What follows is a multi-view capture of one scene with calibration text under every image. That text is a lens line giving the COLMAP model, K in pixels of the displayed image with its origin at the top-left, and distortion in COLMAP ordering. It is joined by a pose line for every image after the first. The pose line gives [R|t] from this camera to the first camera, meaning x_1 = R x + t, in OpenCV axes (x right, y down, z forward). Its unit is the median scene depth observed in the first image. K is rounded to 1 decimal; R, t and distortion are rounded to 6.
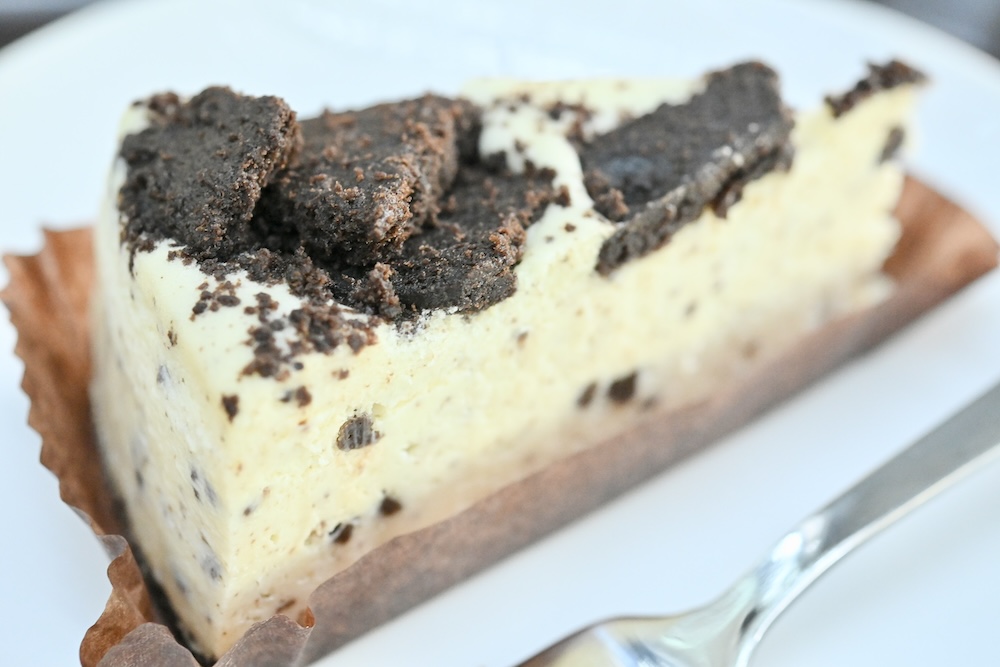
lens RADIAL K [[1856.5, 0, 500.0], [0, 1856.5, 333.5], [0, 0, 1]] dist [-0.009664, 0.014280]
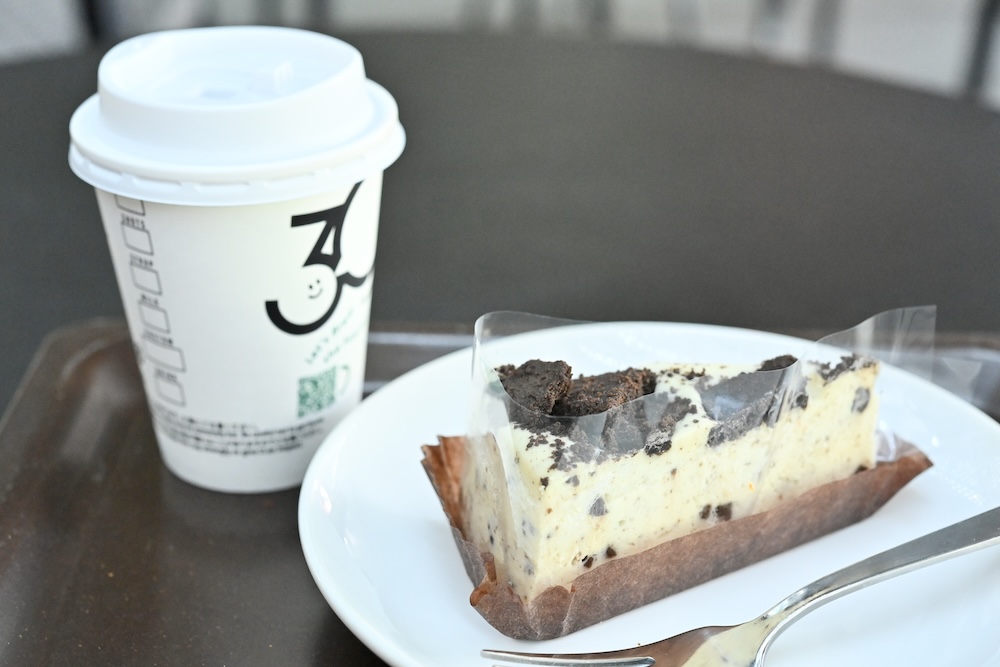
lens RADIAL K [[1808.2, 0, 500.0], [0, 1808.2, 333.5], [0, 0, 1]] dist [0.033794, 0.094531]
pose [[0.995485, 0.006624, -0.094684, 0.009414], [-0.030470, 0.967064, -0.252705, 0.389313], [0.089892, 0.254449, 0.962899, -1.096139]]
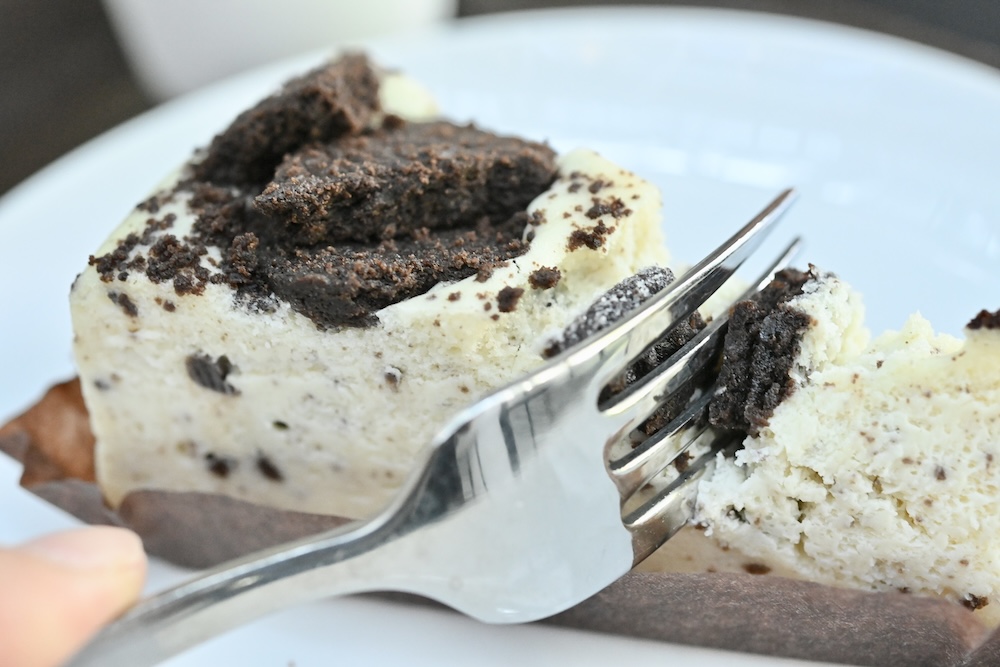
lens RADIAL K [[1856.5, 0, 500.0], [0, 1856.5, 333.5], [0, 0, 1]] dist [-0.009664, 0.014280]
pose [[0.619477, 0.419197, -0.663719, 0.707152], [-0.438188, 0.886159, 0.150708, -0.197146], [0.651337, 0.197473, 0.732642, 0.314048]]
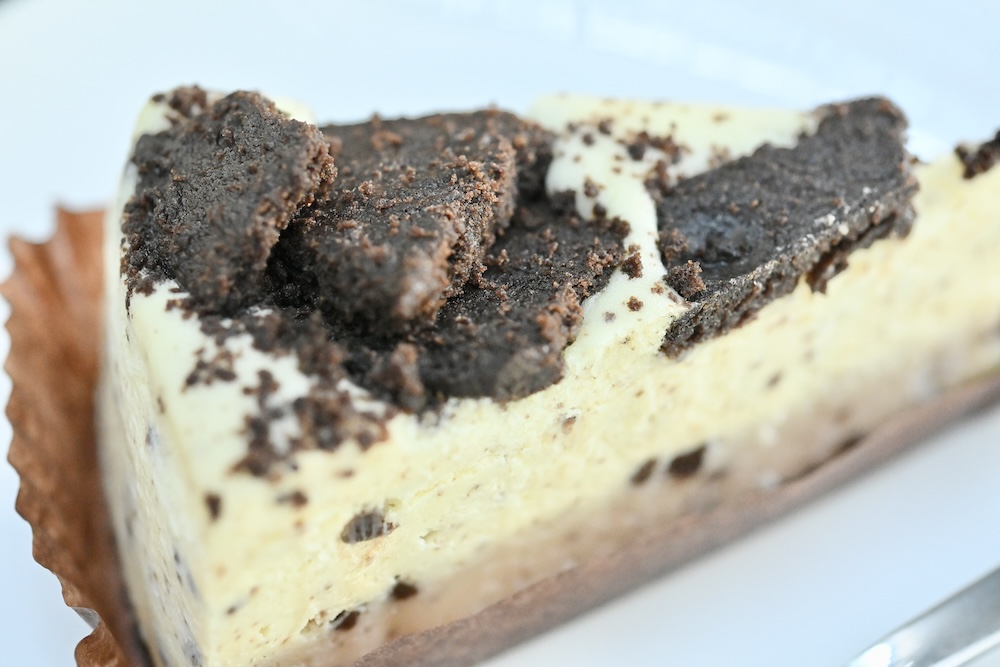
lens RADIAL K [[1886.1, 0, 500.0], [0, 1886.1, 333.5], [0, 0, 1]] dist [-0.017751, 0.076656]
pose [[0.993478, 0.094322, -0.064071, 0.033168], [-0.086556, 0.989618, 0.114736, -0.139491], [0.074228, -0.108442, 0.991328, 0.132582]]
